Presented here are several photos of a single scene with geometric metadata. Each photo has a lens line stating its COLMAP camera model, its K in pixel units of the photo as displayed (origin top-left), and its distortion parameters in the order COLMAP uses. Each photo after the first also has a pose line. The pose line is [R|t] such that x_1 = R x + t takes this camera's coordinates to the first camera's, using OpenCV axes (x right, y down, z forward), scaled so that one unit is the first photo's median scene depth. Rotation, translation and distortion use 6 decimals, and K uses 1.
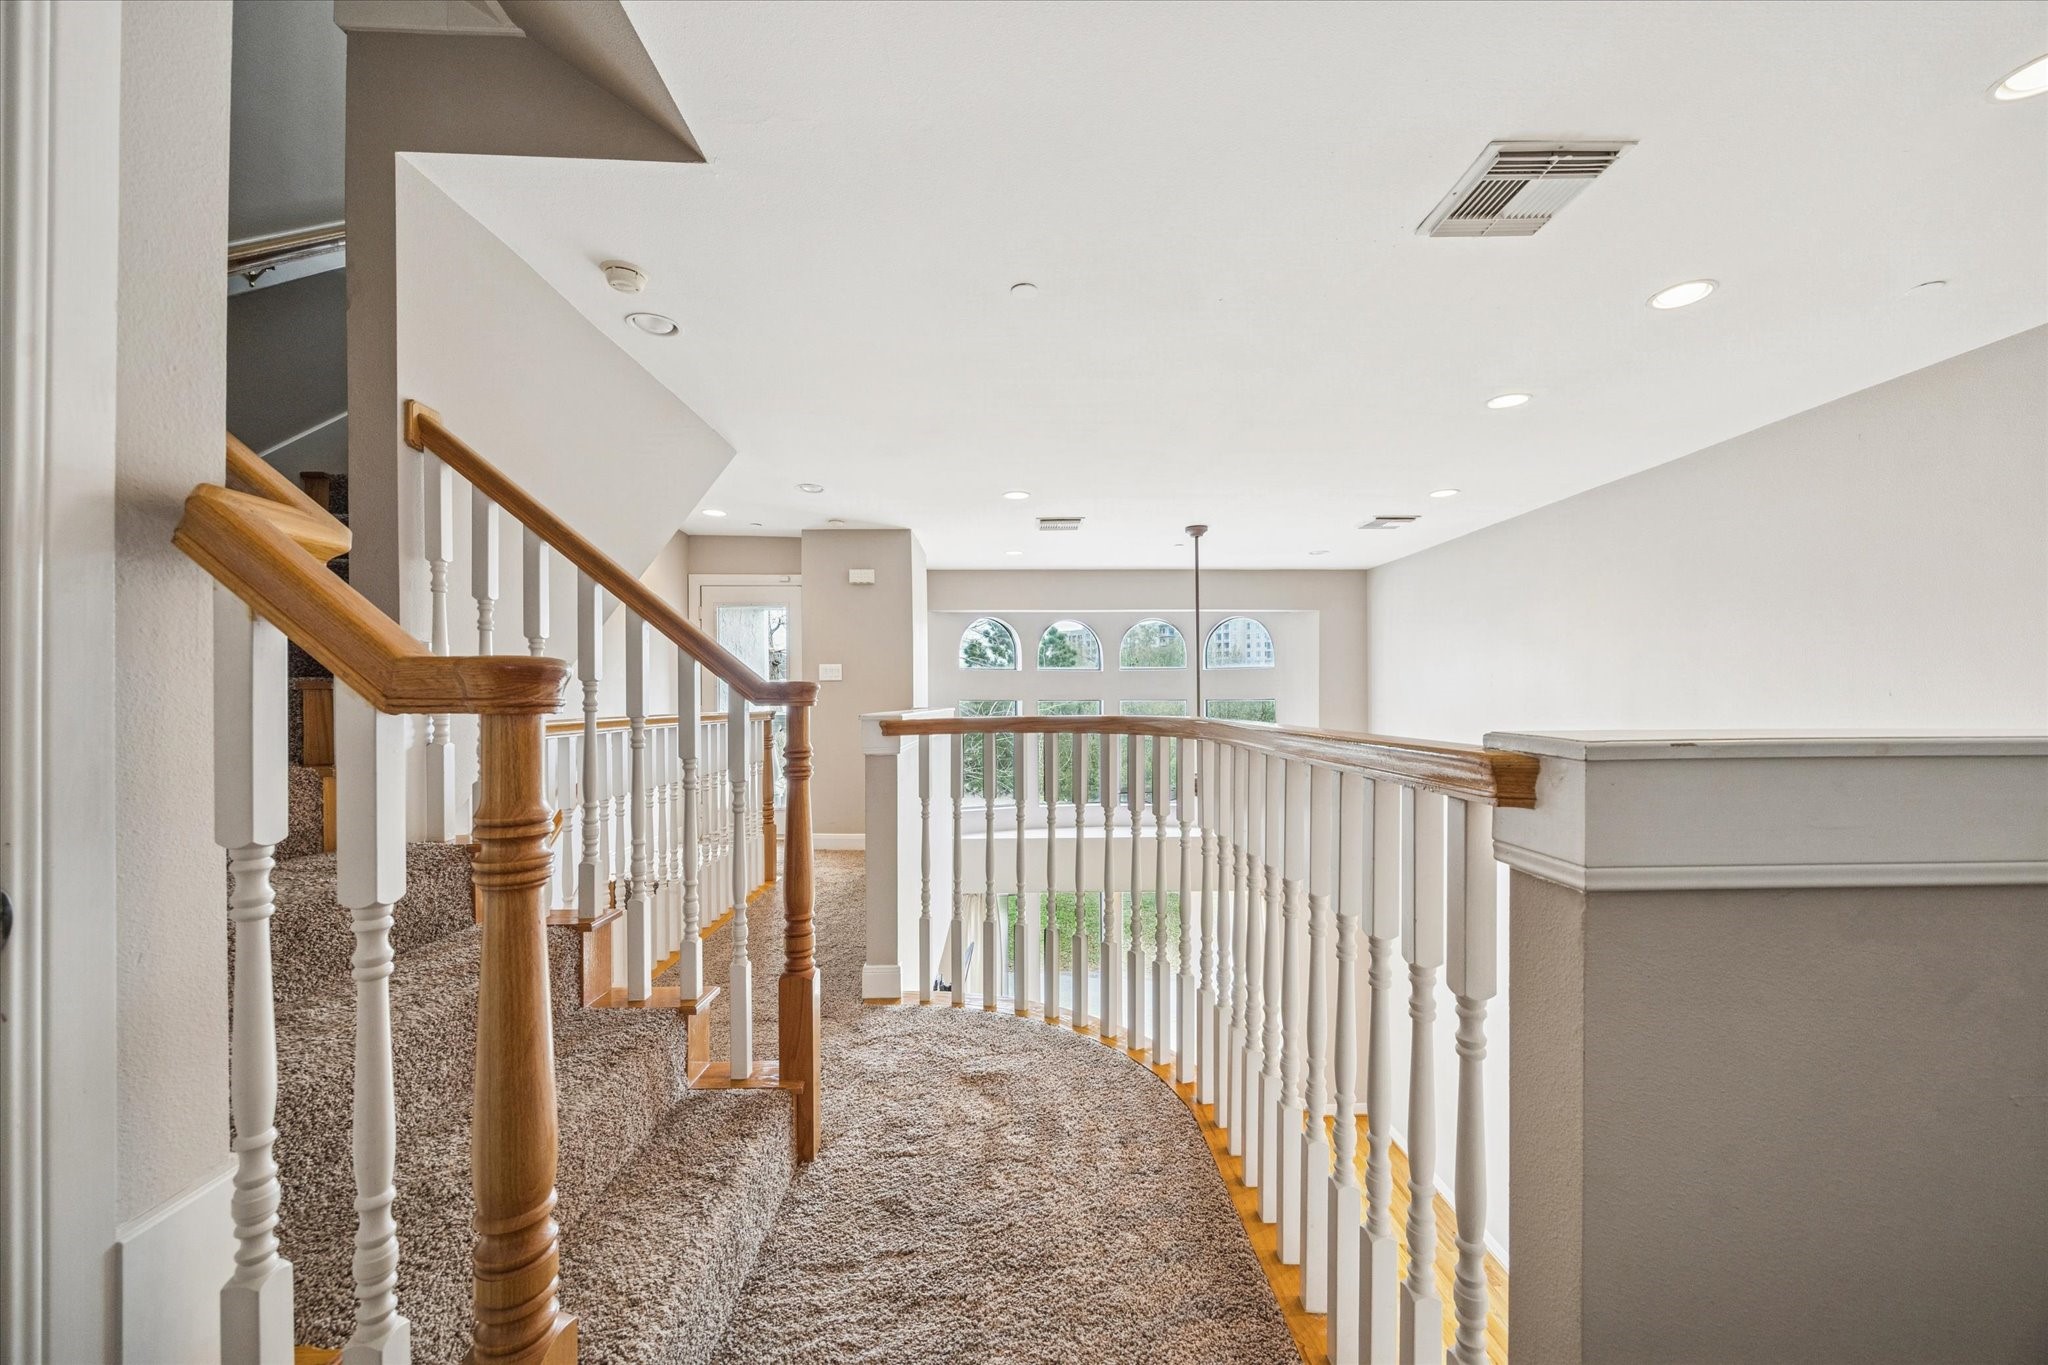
lens RADIAL K [[785.4, 0, 1029.3], [0, 785.4, 678.5], [0, 0, 1]] dist [-0.002578, 0.000156]
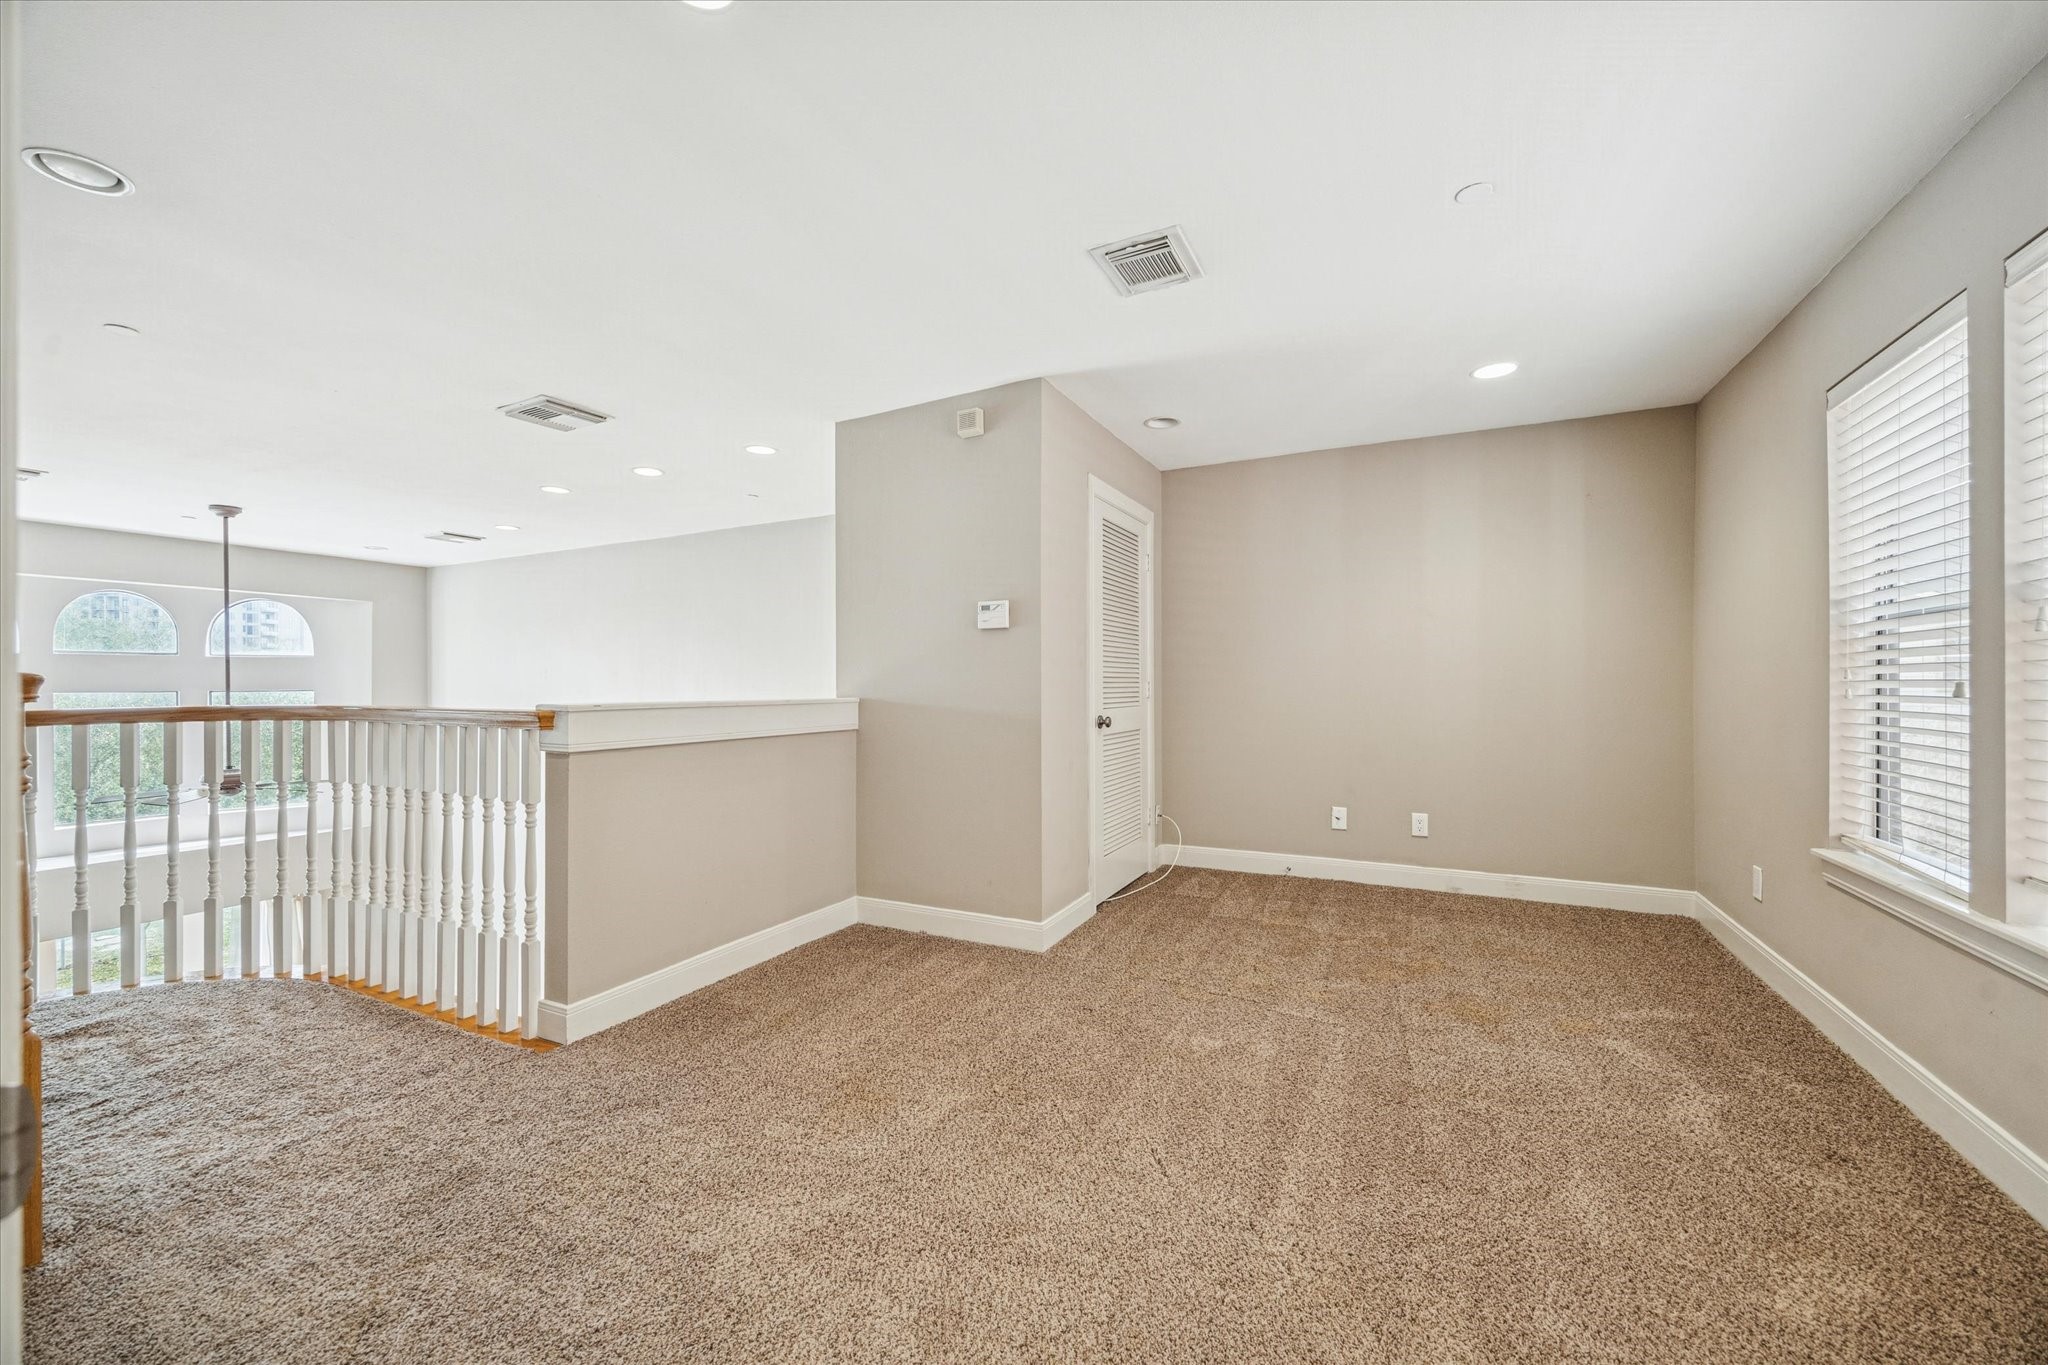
lens RADIAL K [[785.4, 0, 1029.3], [0, 785.4, 678.5], [0, 0, 1]] dist [-0.002578, 0.000156]
pose [[0.465027, -0.008374, 0.885257, -0.507317], [-0.014262, 0.999755, 0.016950, -0.045334], [-0.885181, -0.020508, 0.464794, -0.872476]]
